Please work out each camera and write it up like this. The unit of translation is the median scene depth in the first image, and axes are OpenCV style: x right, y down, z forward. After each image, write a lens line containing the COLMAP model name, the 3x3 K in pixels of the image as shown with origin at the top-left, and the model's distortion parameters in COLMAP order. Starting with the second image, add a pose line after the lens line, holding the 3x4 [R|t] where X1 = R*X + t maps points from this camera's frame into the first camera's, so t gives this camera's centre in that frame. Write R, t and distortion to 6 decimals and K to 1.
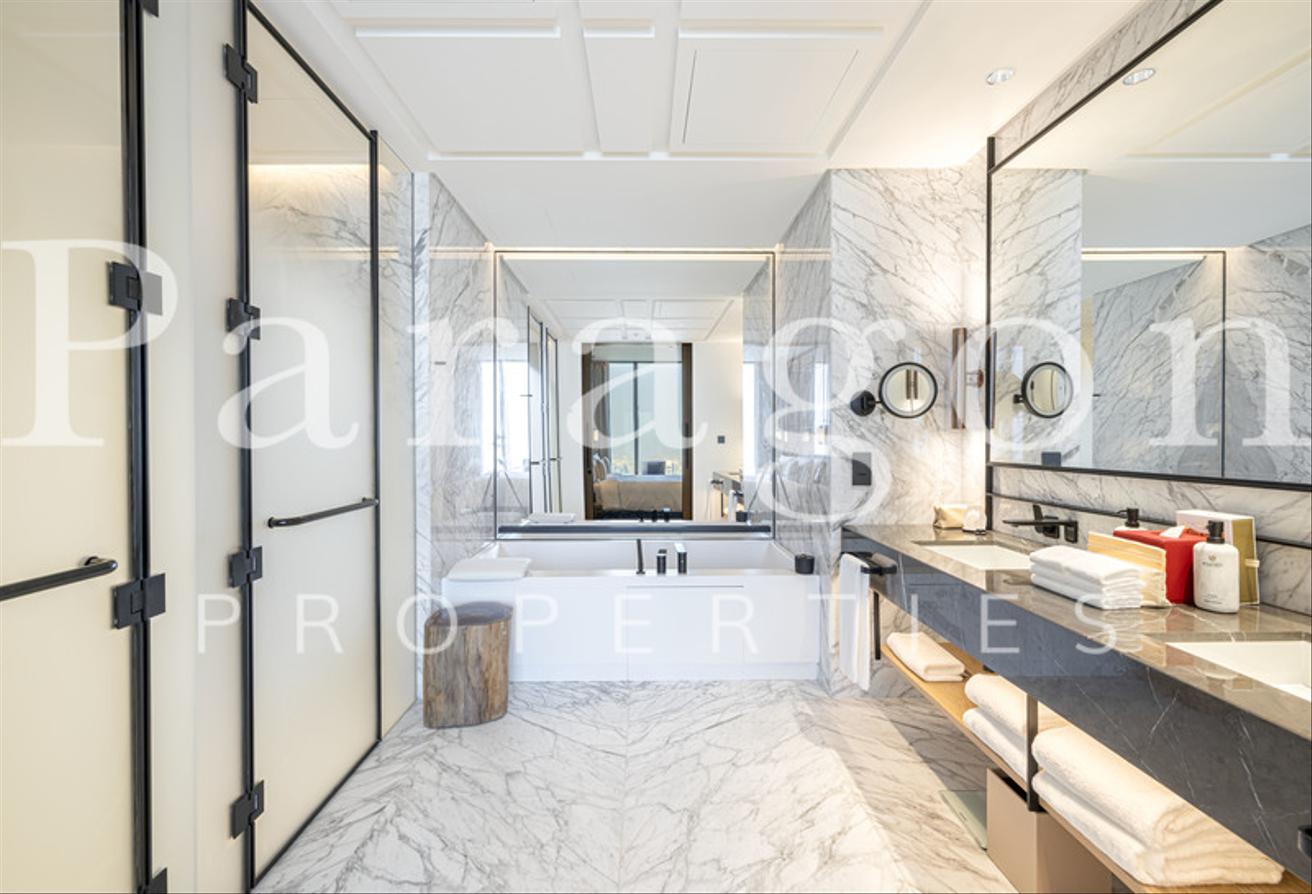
lens RADIAL K [[555.6, 0, 653.2], [0, 555.6, 442.6], [0, 0, 1]] dist [0.001493, 0.000084]
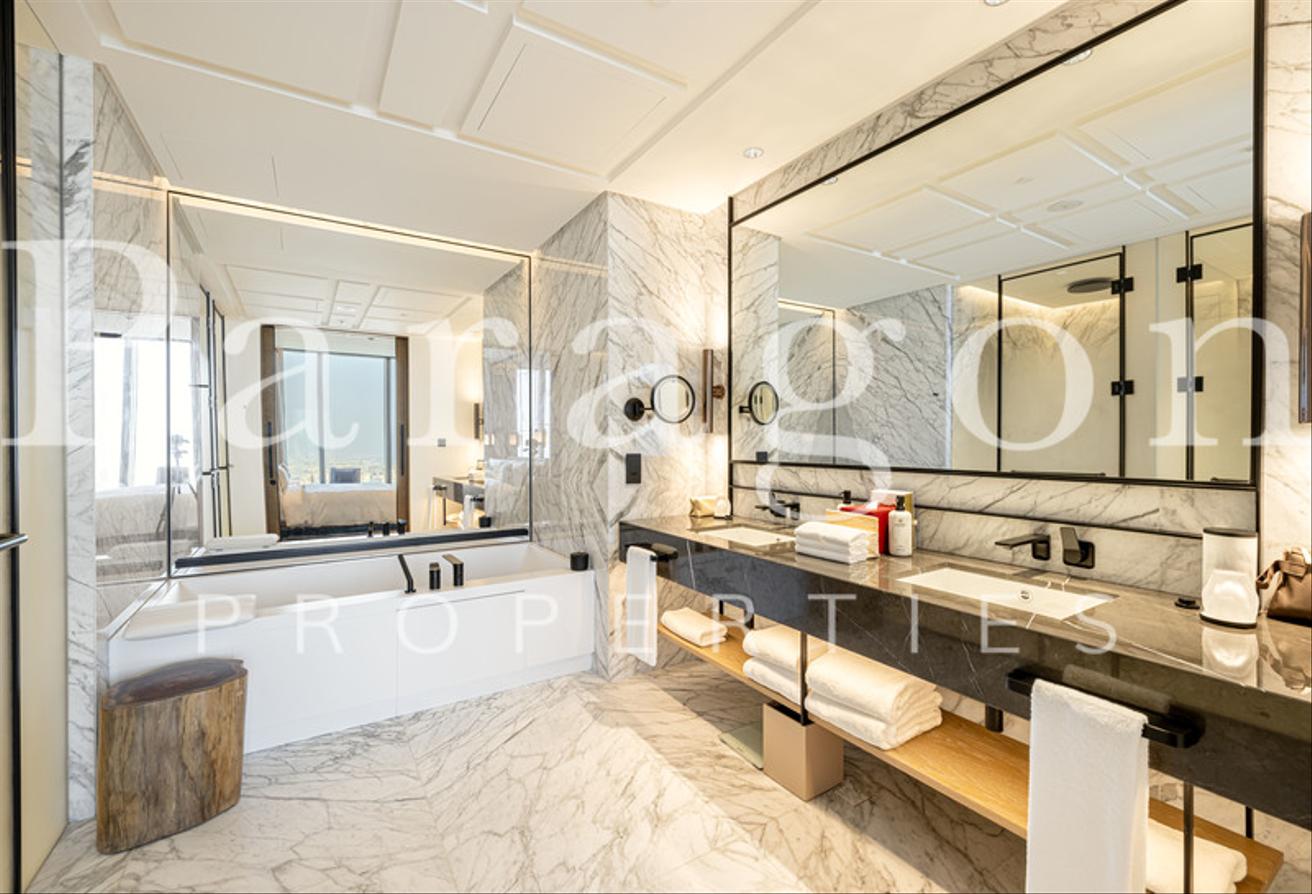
lens RADIAL K [[552.4, 0, 657.2], [0, 552.4, 443.3], [0, 0, 1]] dist [-0.000392, -0.000122]
pose [[0.852458, -0.003266, 0.522786, -0.162841], [0.005683, 0.999979, -0.003020, 0.000431], [-0.522766, 0.005545, 0.852458, 0.039320]]
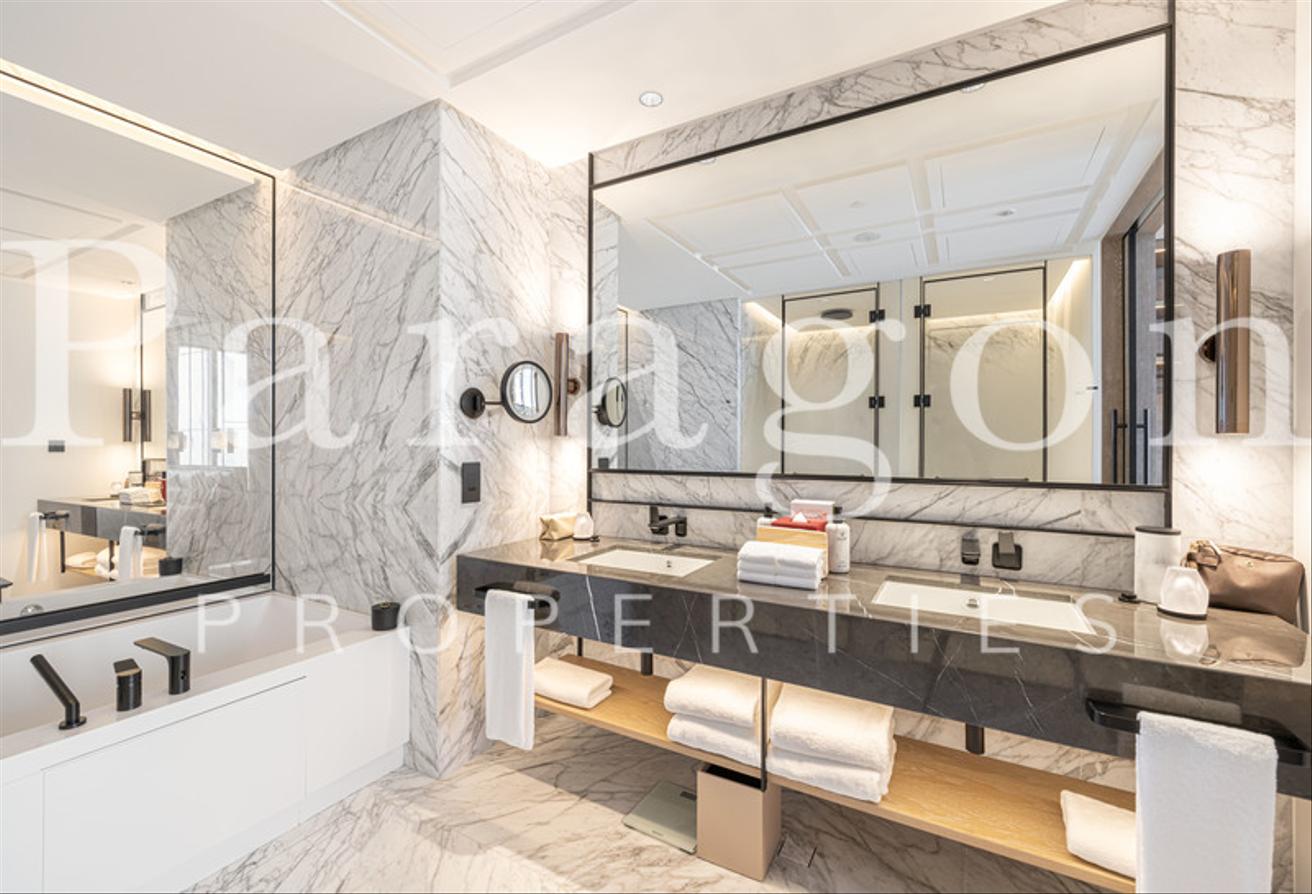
lens RADIAL K [[549.9, 0, 654.4], [0, 549.9, 444.0], [0, 0, 1]] dist [0.001043, -0.000130]
pose [[0.506185, 0.002412, 0.862422, -0.197075], [0.004791, 0.999973, -0.005608, -0.004100], [-0.862412, 0.006970, 0.506160, 0.358766]]
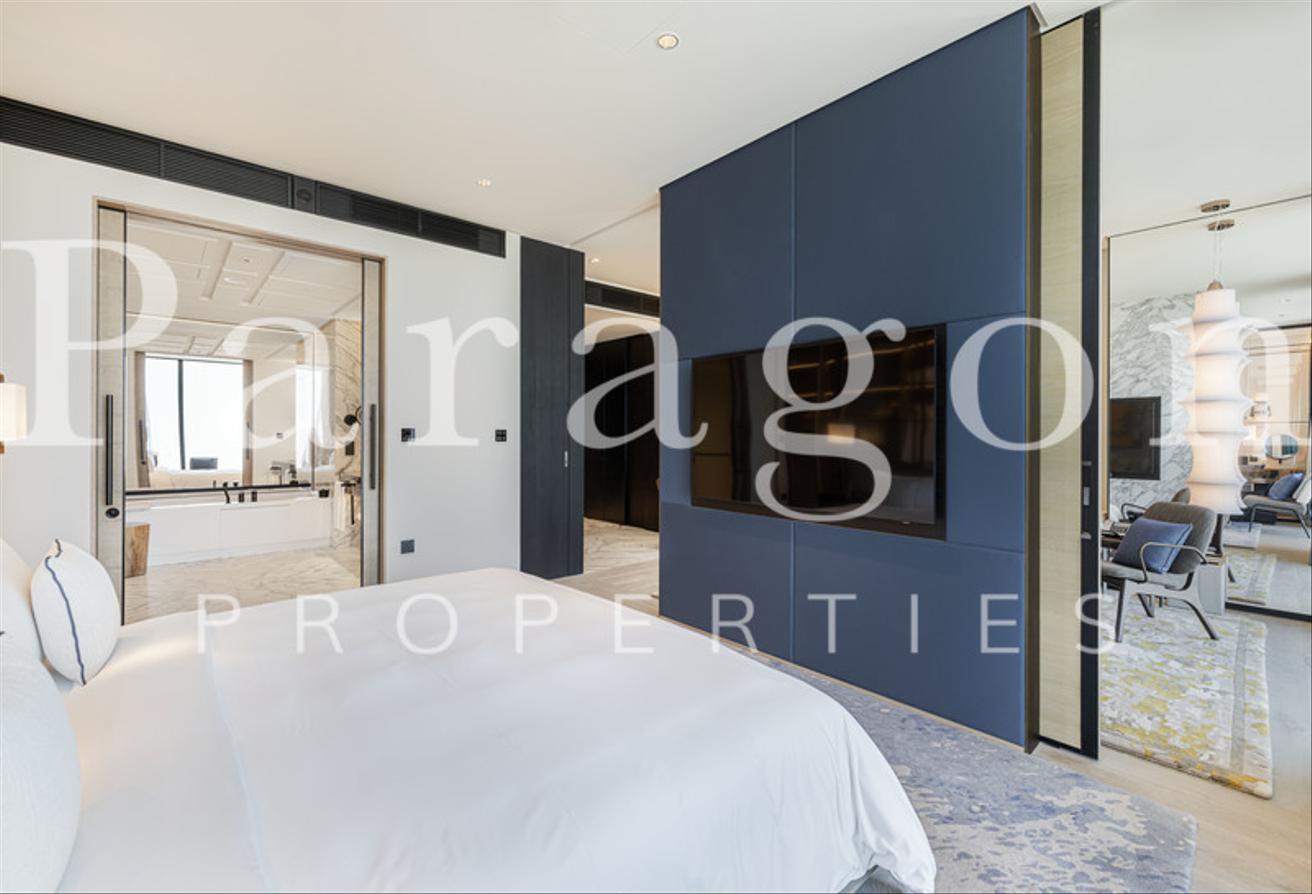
lens RADIAL K [[555.6, 0, 653.2], [0, 555.6, 442.6], [0, 0, 1]] dist [0.001493, 0.000084]
pose [[0.758954, -0.000380, 0.651145, -0.180991], [-0.000799, 0.999999, 0.001515, 0.019396], [-0.651144, -0.001670, 0.758952, -1.639879]]
